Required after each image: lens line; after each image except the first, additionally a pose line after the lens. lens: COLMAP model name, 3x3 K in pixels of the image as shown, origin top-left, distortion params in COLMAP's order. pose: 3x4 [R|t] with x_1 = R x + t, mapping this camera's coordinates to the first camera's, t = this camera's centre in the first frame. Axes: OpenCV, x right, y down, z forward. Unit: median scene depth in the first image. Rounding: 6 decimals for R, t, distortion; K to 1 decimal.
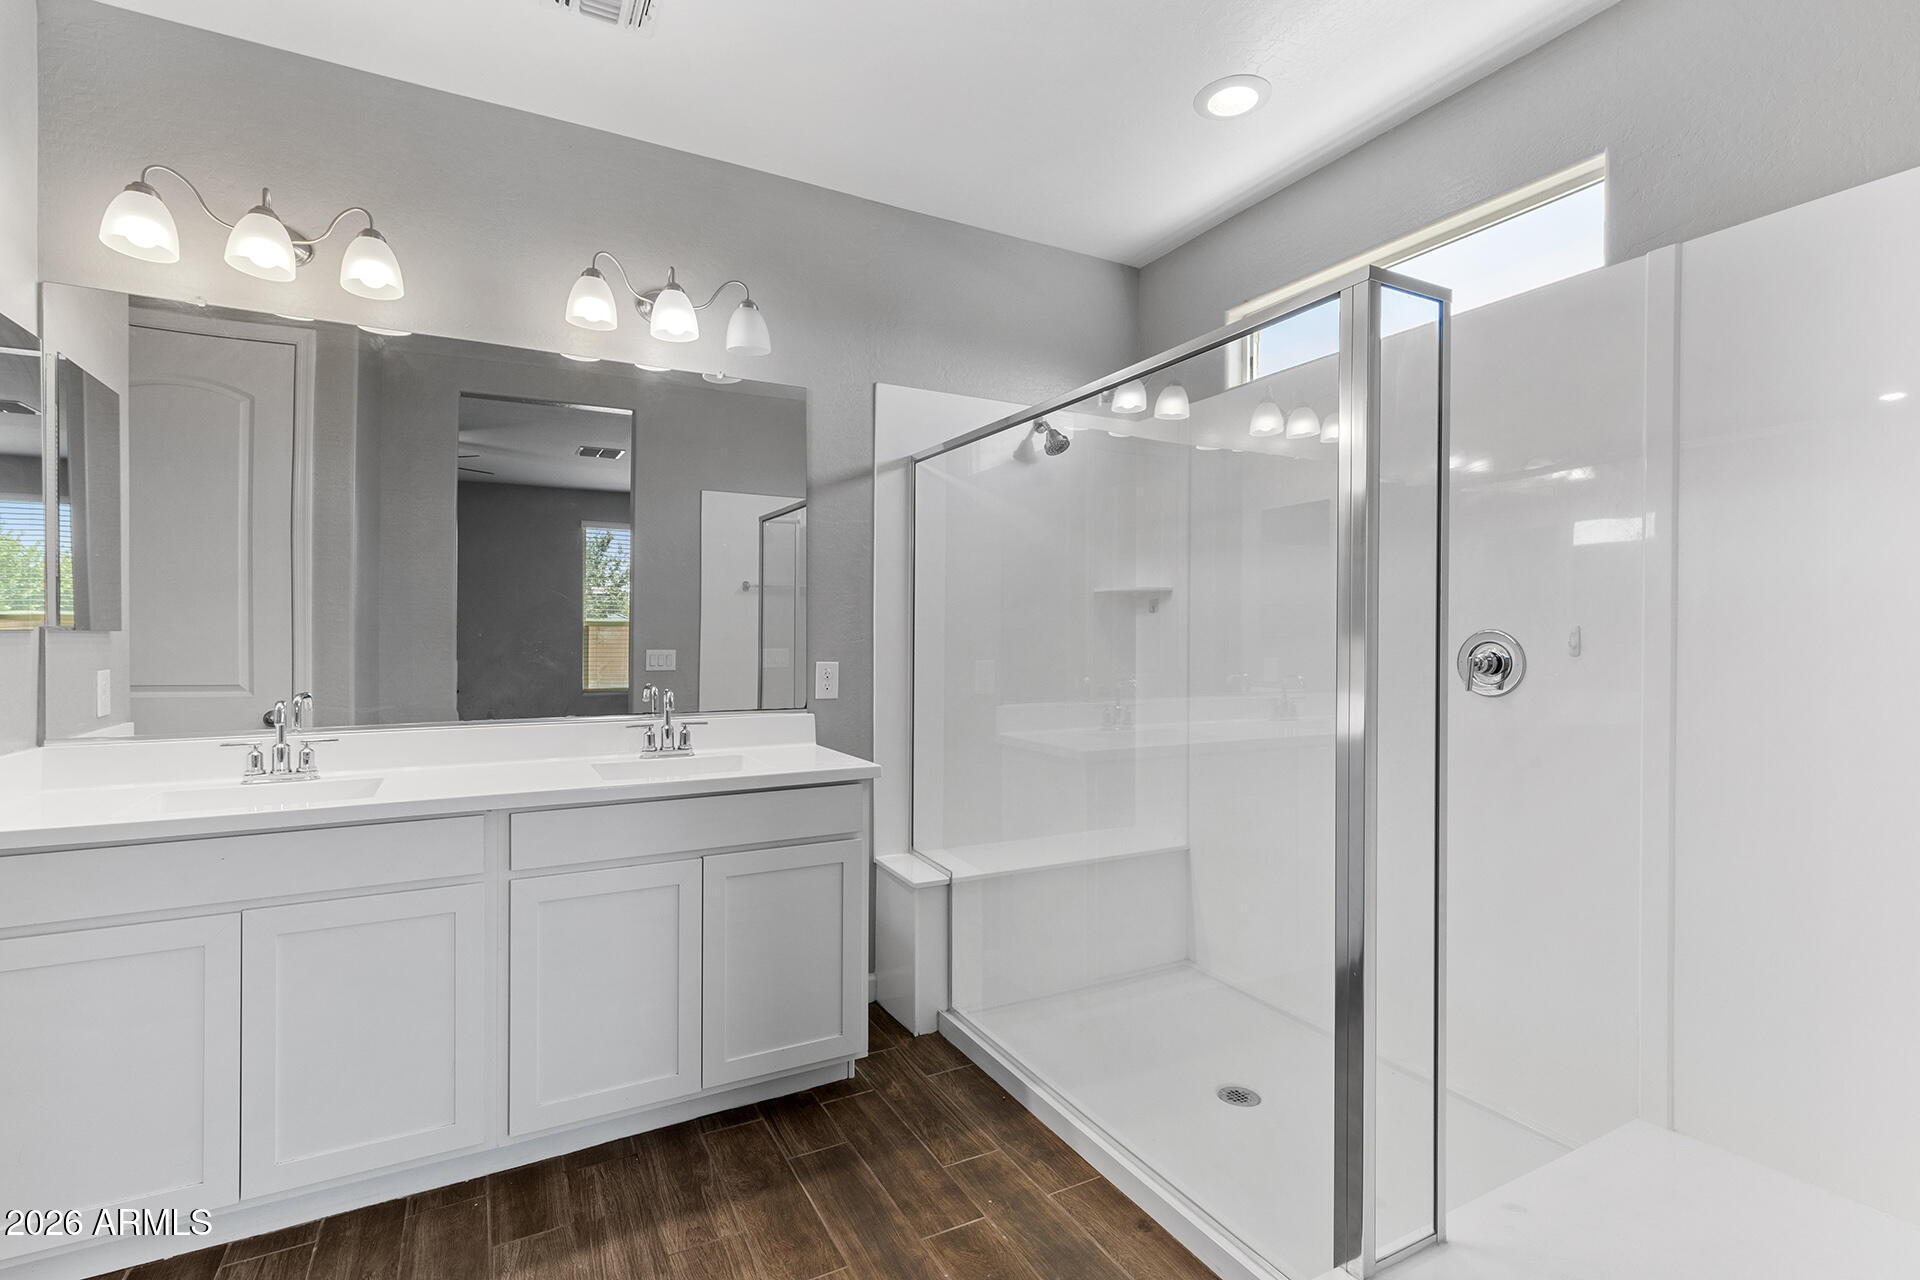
lens RADIAL K [[888.2, 0, 942.9], [0, 888.2, 641.2], [0, 0, 1]] dist [0.023825, 0.000249]
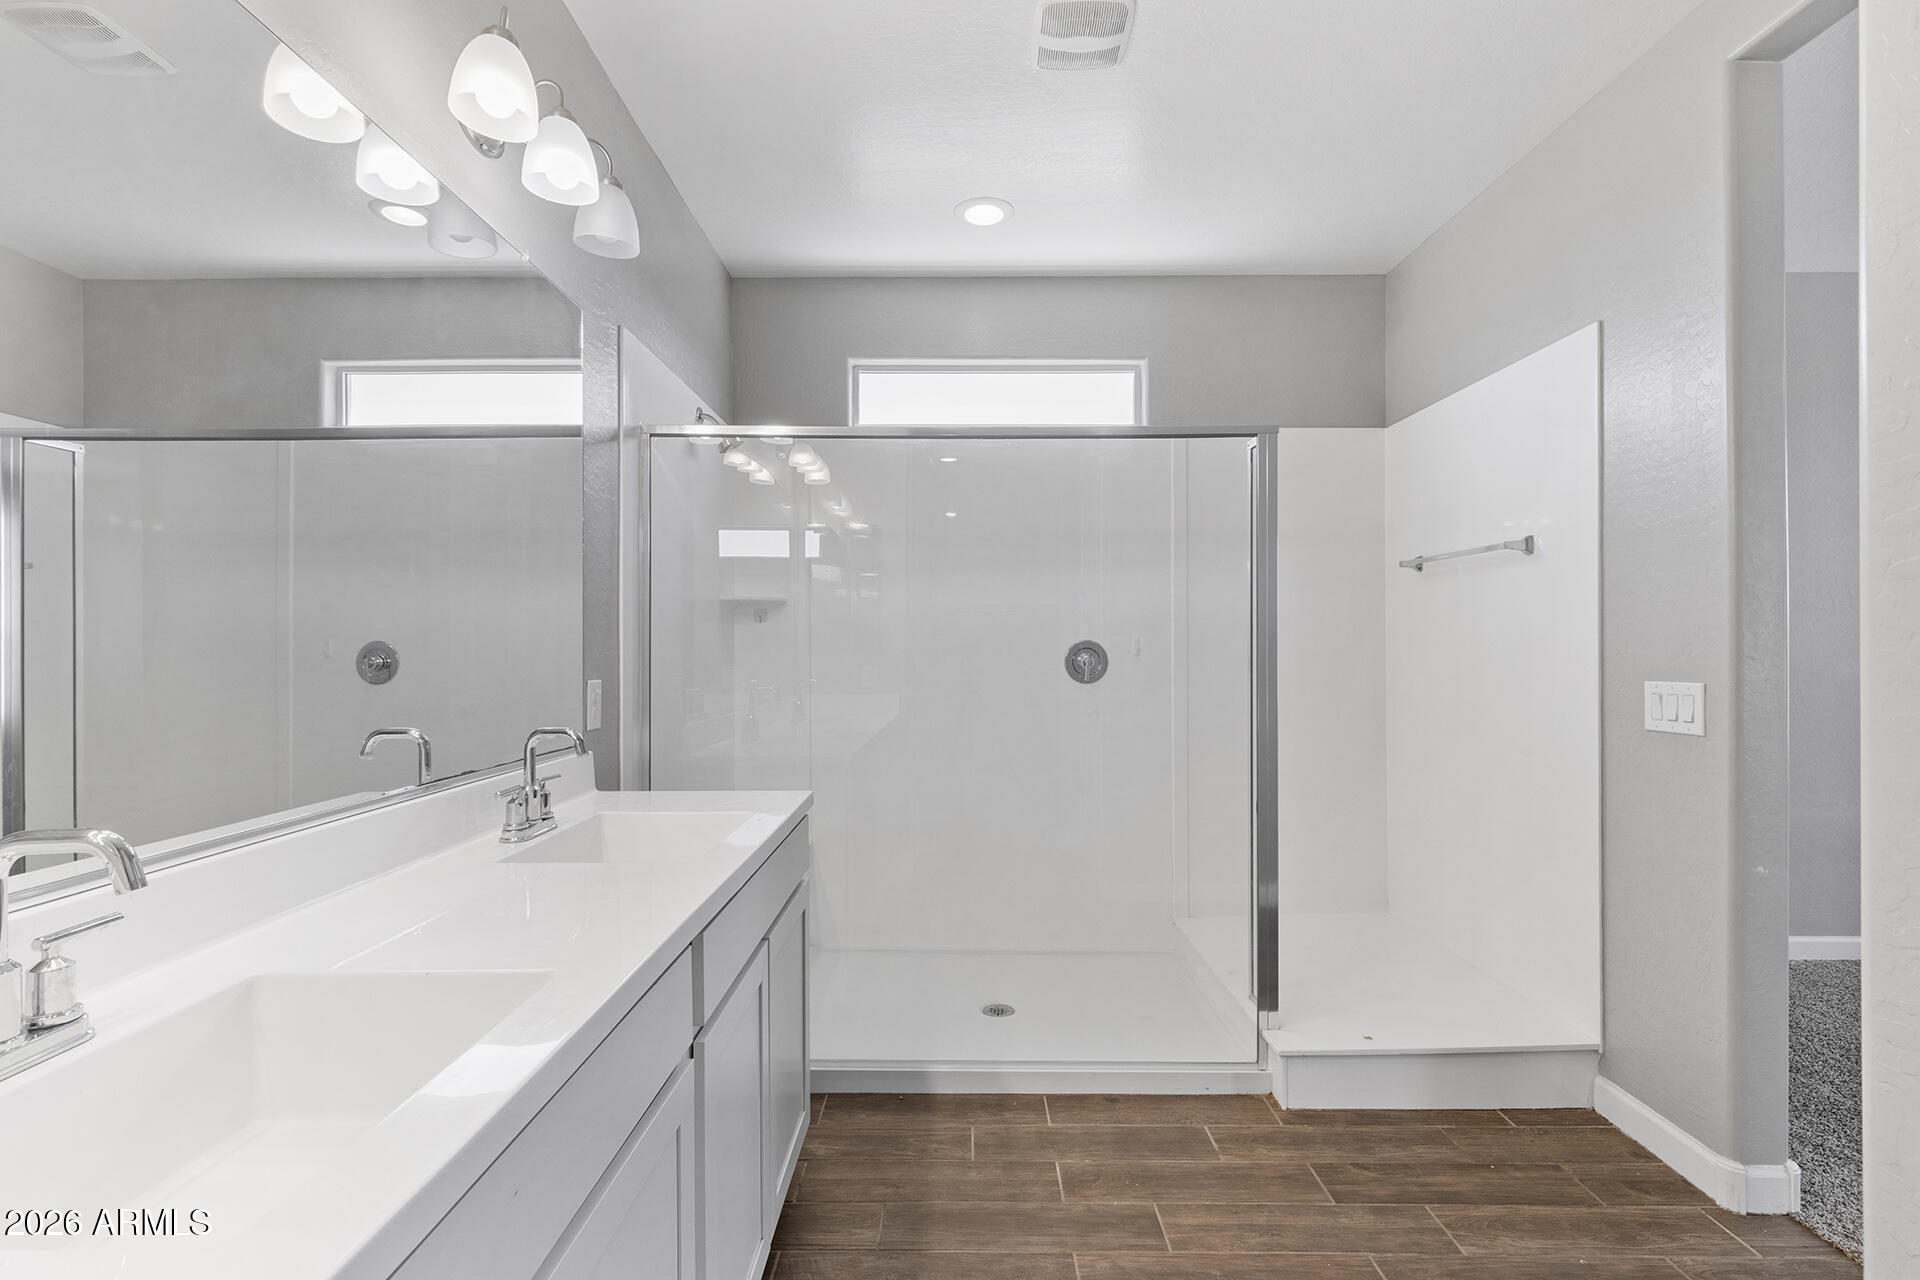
lens RADIAL K [[888.2, 0, 941.8], [0, 888.2, 644.7], [0, 0, 1]] dist [0.023825, 0.000249]
pose [[0.479384, -0.009388, 0.877555, -0.793116], [0.006791, 0.999953, 0.006987, -0.016497], [-0.877579, 0.002610, 0.479425, 0.457532]]
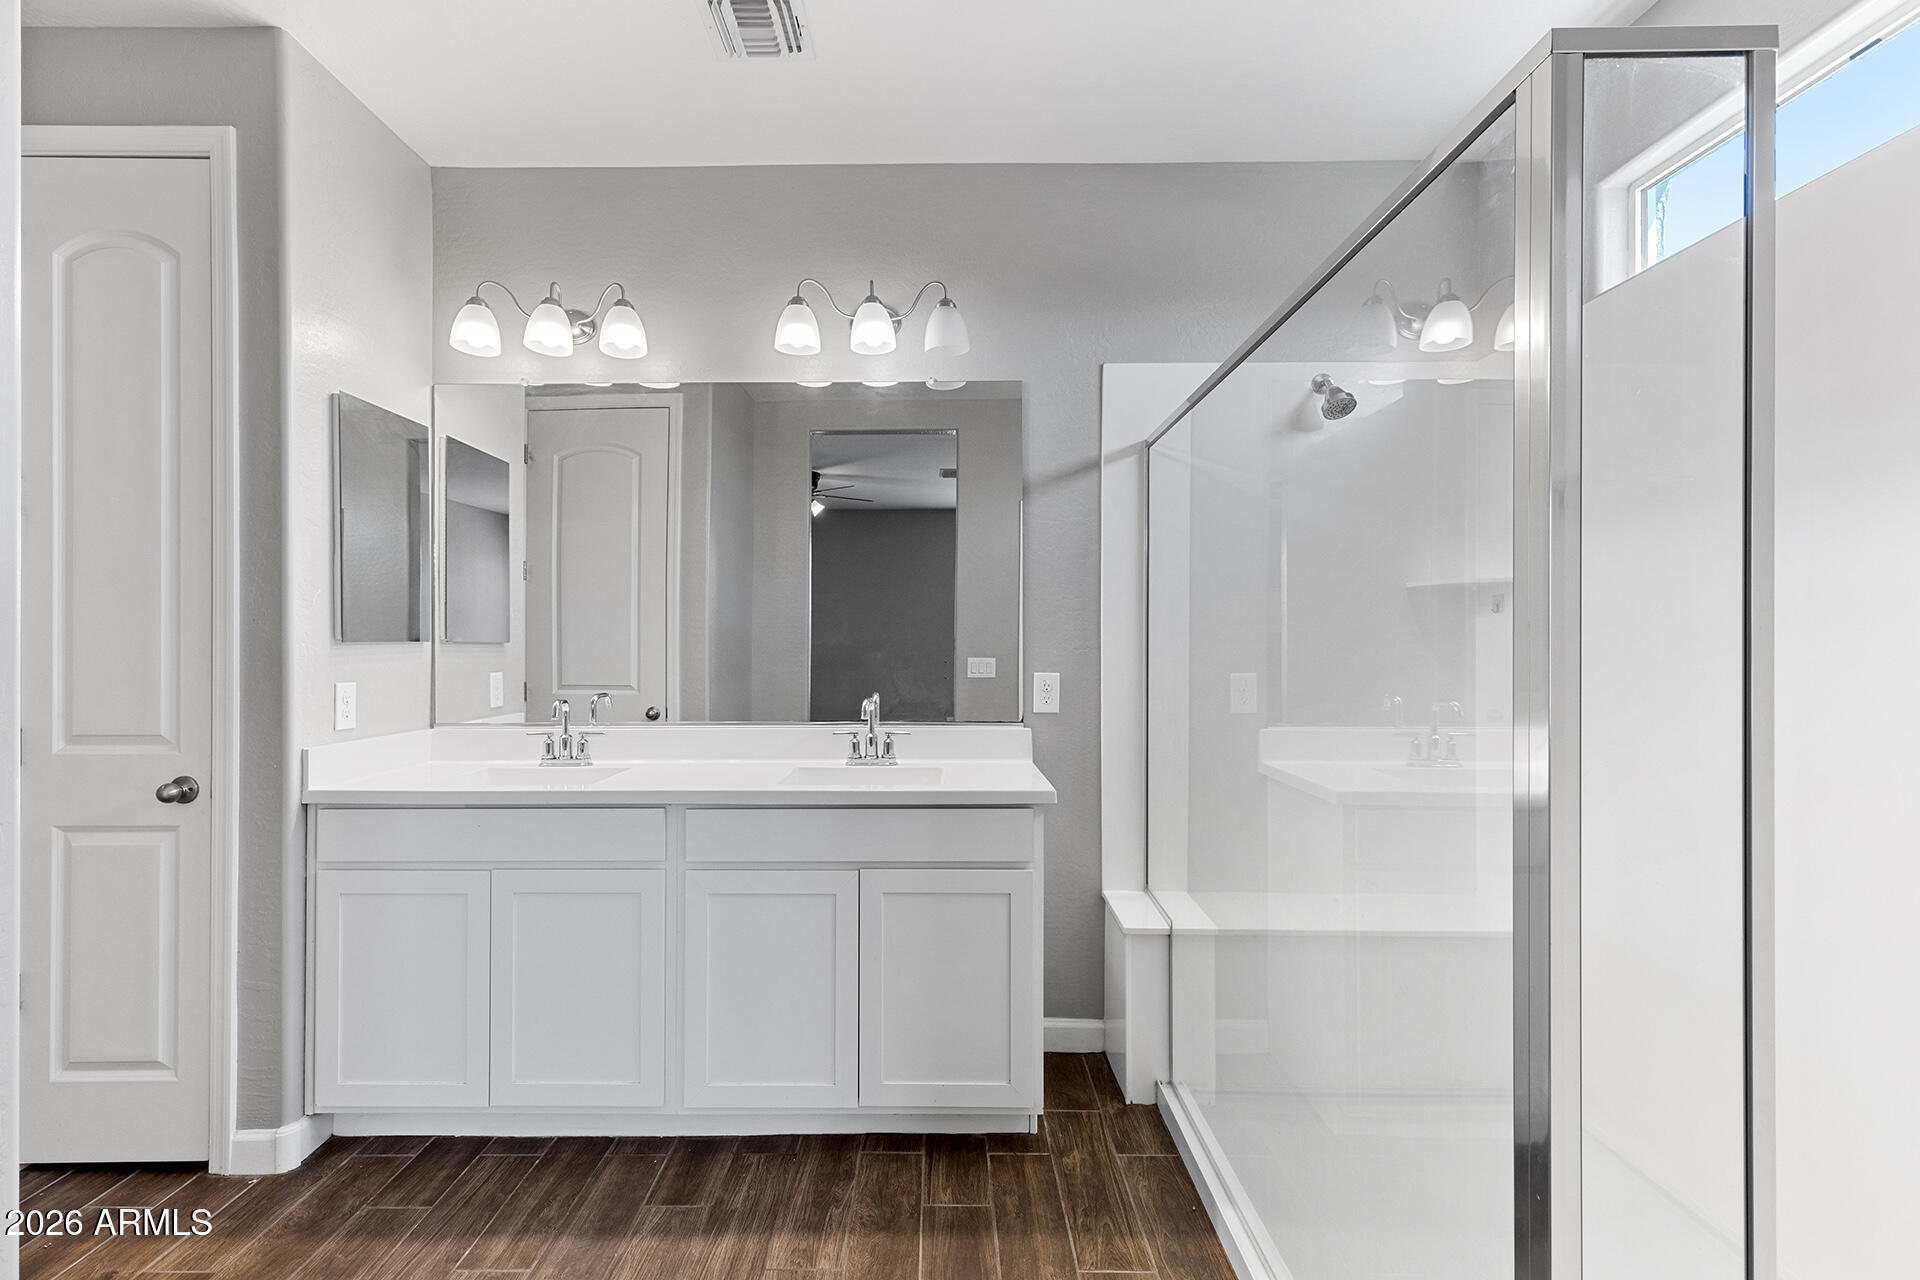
lens RADIAL K [[888.2, 0, 922.4], [0, 888.2, 642.2], [0, 0, 1]] dist [0.023825, 0.000249]
pose [[0.880149, -0.003581, -0.474684, 0.237978], [-0.000790, 0.999959, -0.009008, -0.000178], [0.474697, 0.008303, 0.880110, 0.150730]]
